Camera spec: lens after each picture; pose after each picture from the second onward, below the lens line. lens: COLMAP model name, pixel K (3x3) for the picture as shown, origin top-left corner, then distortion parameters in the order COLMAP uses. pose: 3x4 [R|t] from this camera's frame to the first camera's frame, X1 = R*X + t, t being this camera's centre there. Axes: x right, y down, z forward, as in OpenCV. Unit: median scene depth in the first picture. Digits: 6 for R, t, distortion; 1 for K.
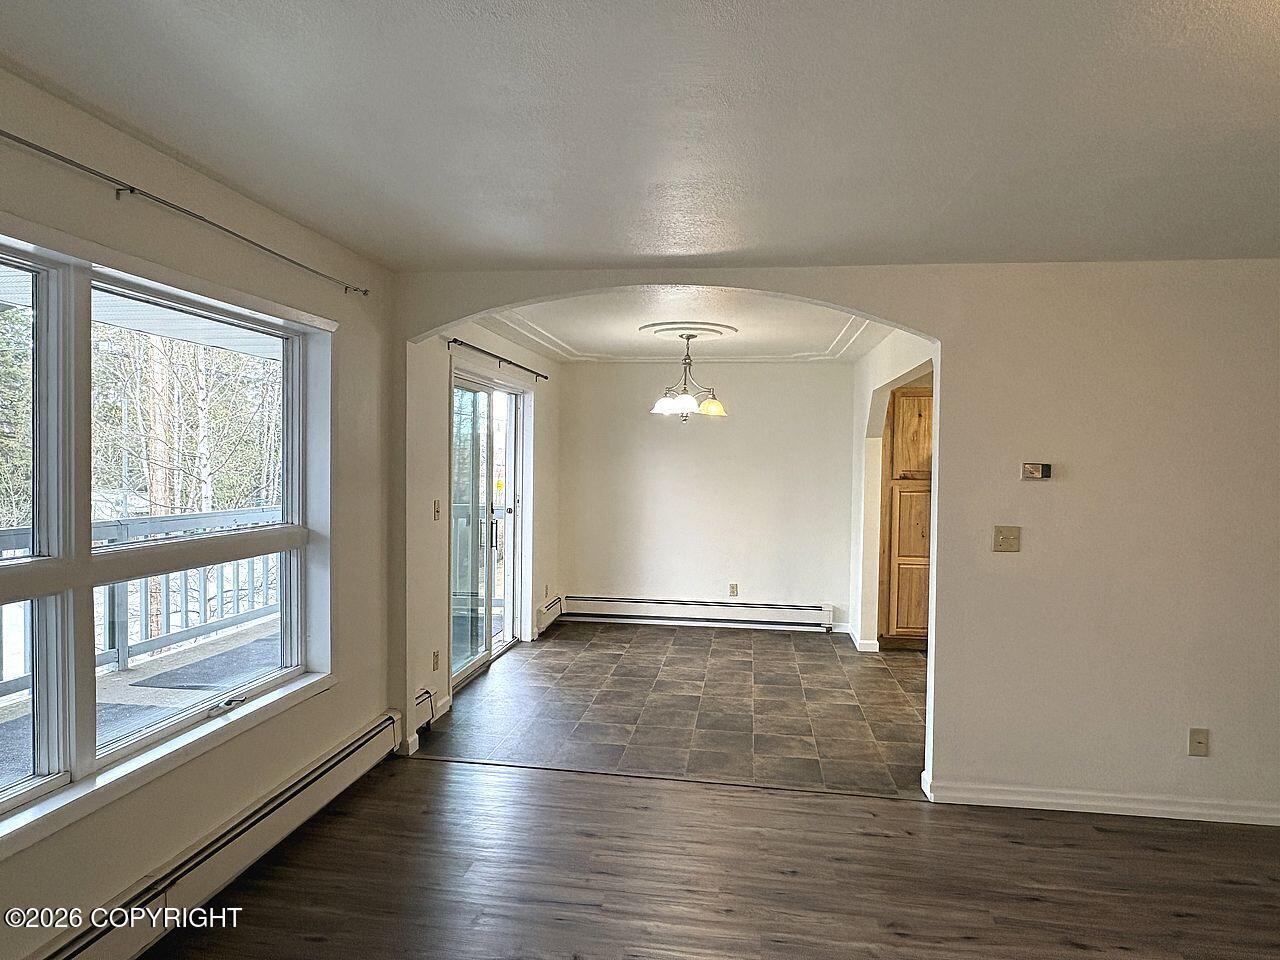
lens RADIAL K [[816.2, 0, 641.9], [0, 816.2, 476.4], [0, 0, 1]] dist [0.022433, -0.002669]
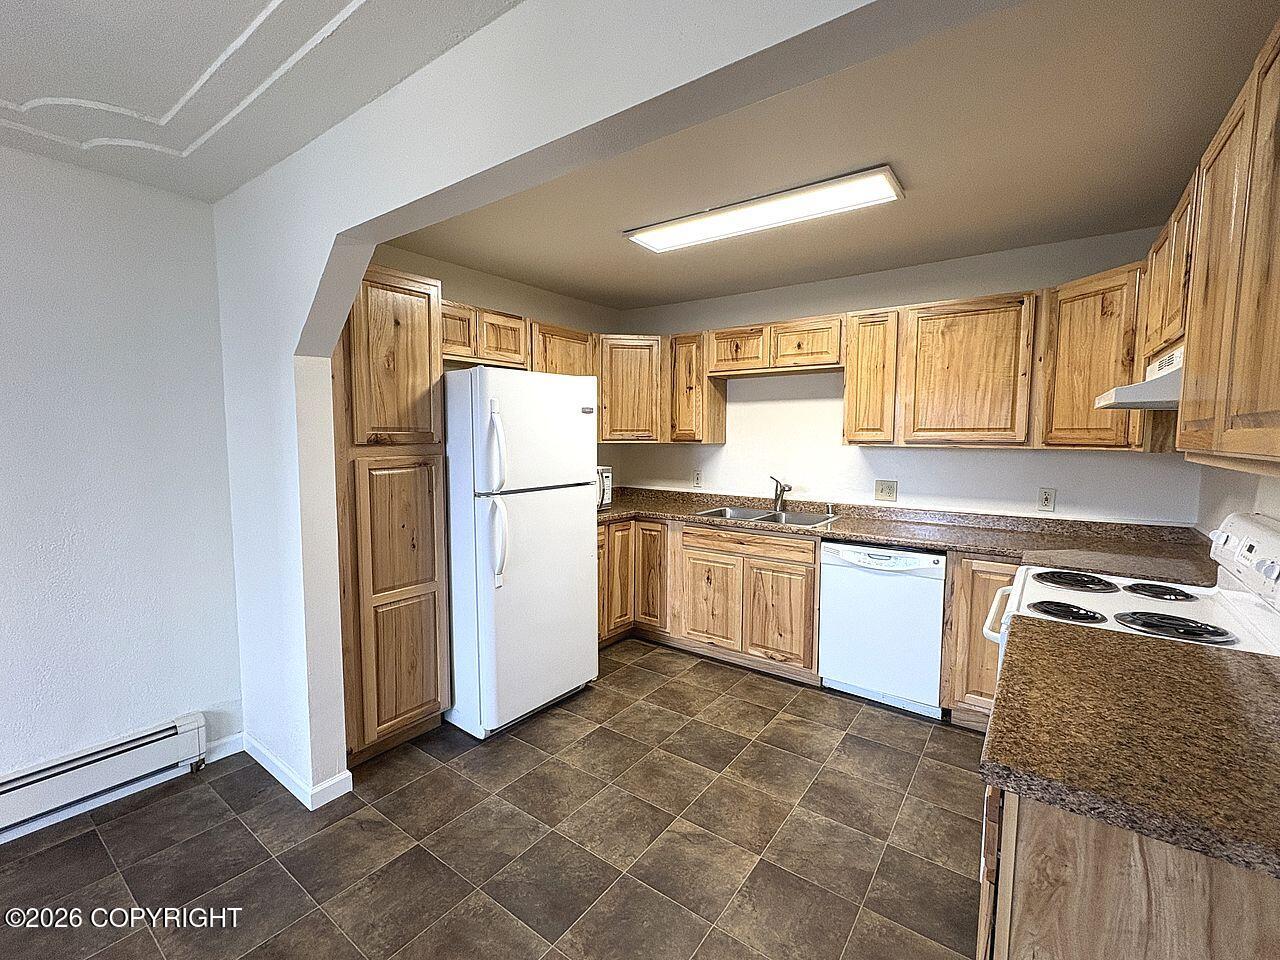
lens RADIAL K [[556.4, 0, 639.1], [0, 556.4, 479.6], [0, 0, 1]] dist [-0.000293, 0.001154]
pose [[0.481697, -0.088423, 0.871865, 0.155435], [0.024674, 0.995871, 0.087367, -0.001804], [-0.875990, -0.020572, 0.481890, 1.151637]]
